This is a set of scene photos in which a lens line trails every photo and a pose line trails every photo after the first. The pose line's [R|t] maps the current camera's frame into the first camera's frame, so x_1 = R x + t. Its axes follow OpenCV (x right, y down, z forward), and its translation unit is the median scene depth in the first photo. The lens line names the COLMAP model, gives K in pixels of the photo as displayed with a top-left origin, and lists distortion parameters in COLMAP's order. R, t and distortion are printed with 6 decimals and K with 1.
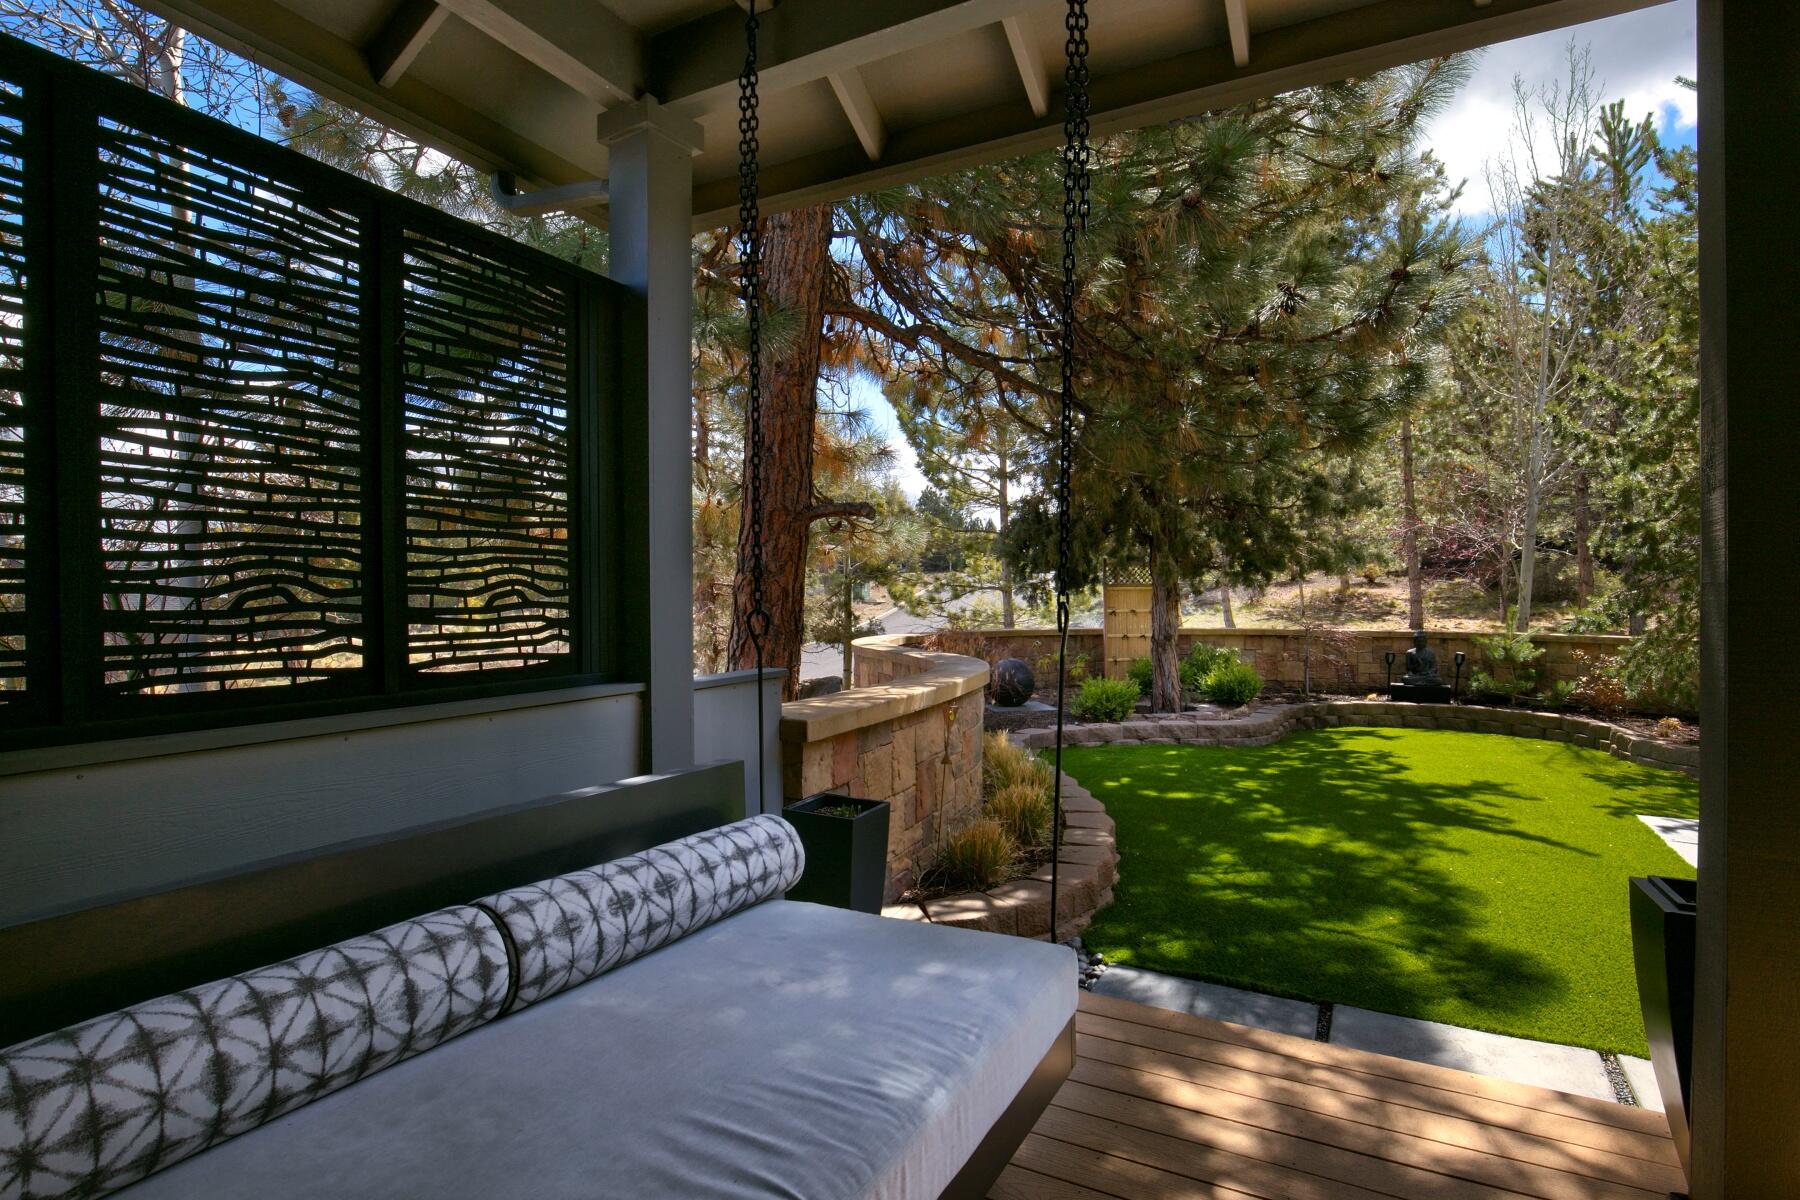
lens RADIAL K [[922.4, 0, 900.0], [0, 922.4, 600.0], [0, 0, 1]] dist [-0.001453, -0.000123]
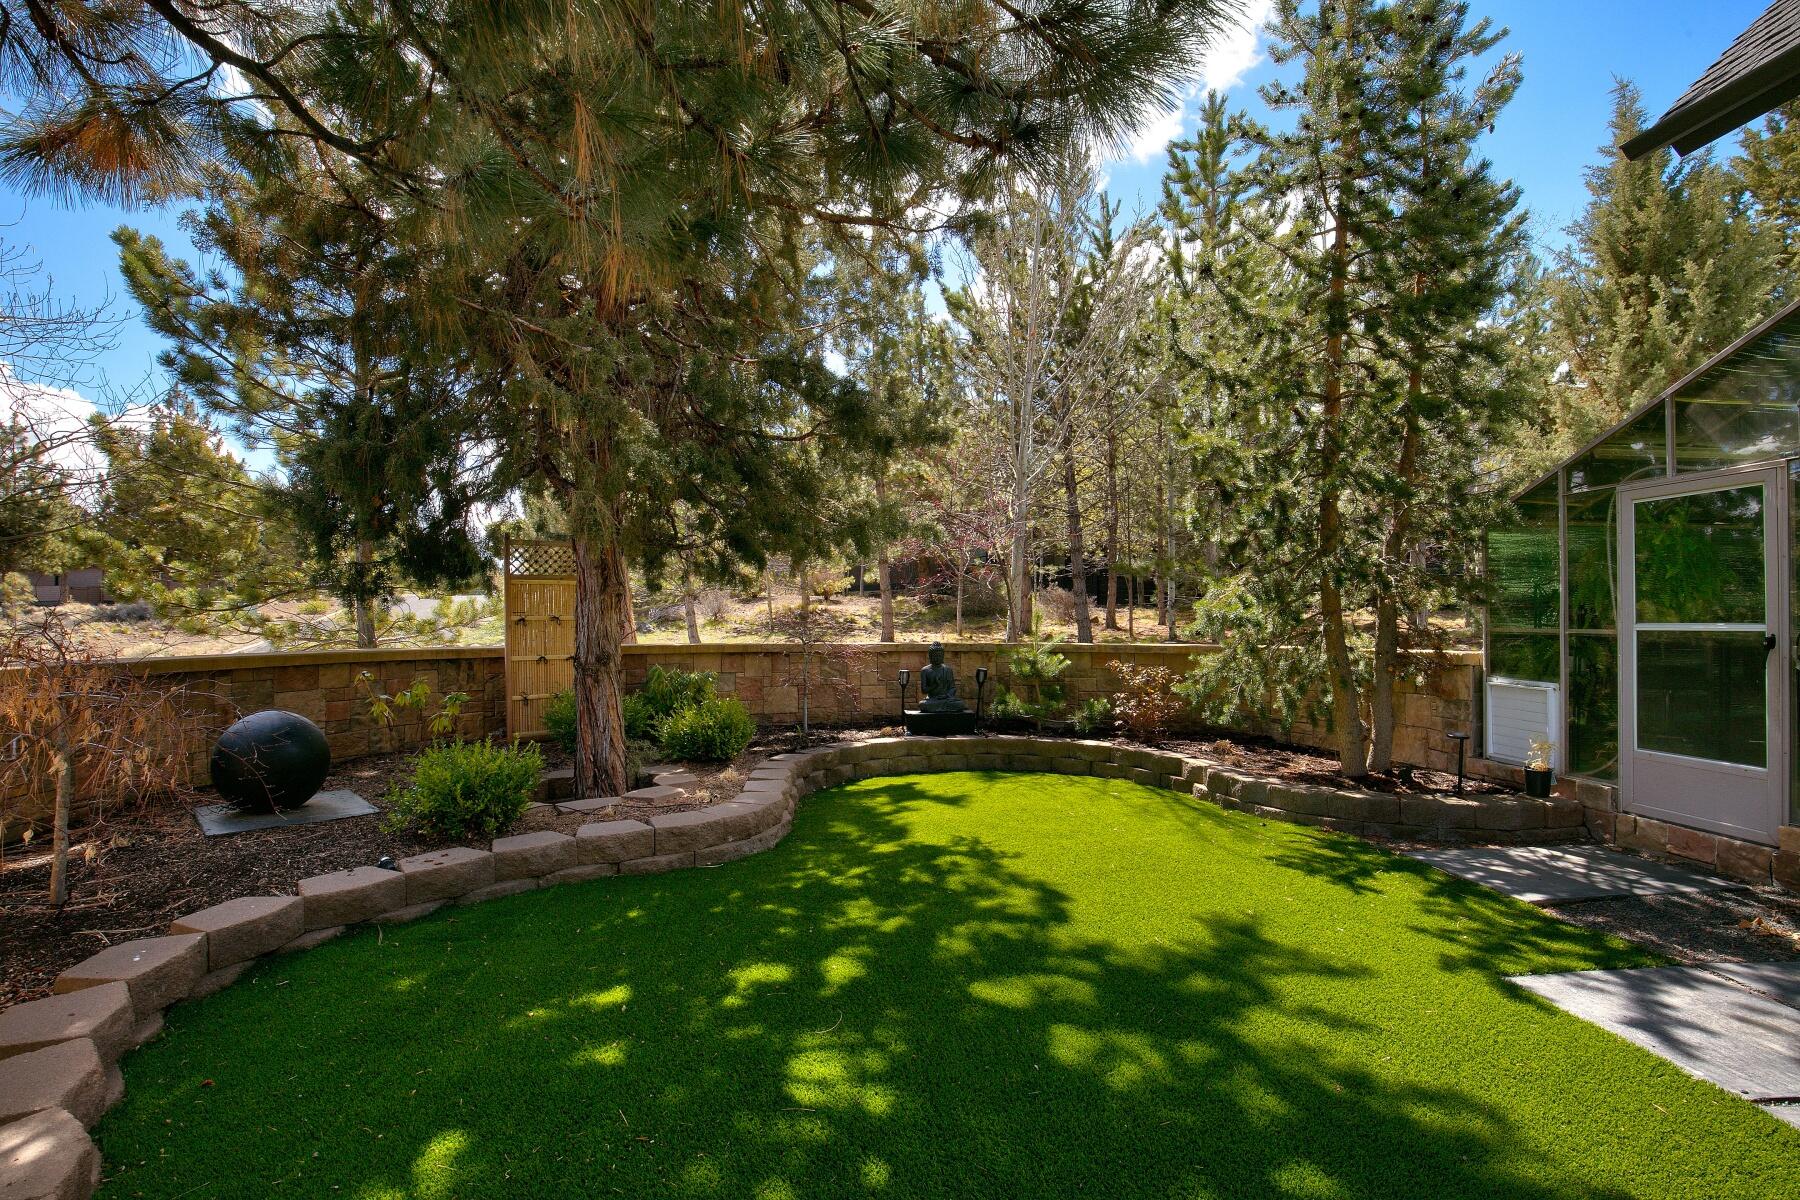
lens RADIAL K [[836.3, 0, 901.4], [0, 836.3, 620.4], [0, 0, 1]] dist [-0.034472, 0.000093]
pose [[0.829189, -0.000747, 0.558967, 0.146885], [0.003691, 0.999985, -0.004139, 0.018608], [-0.558956, 0.005495, 0.829179, 0.444953]]
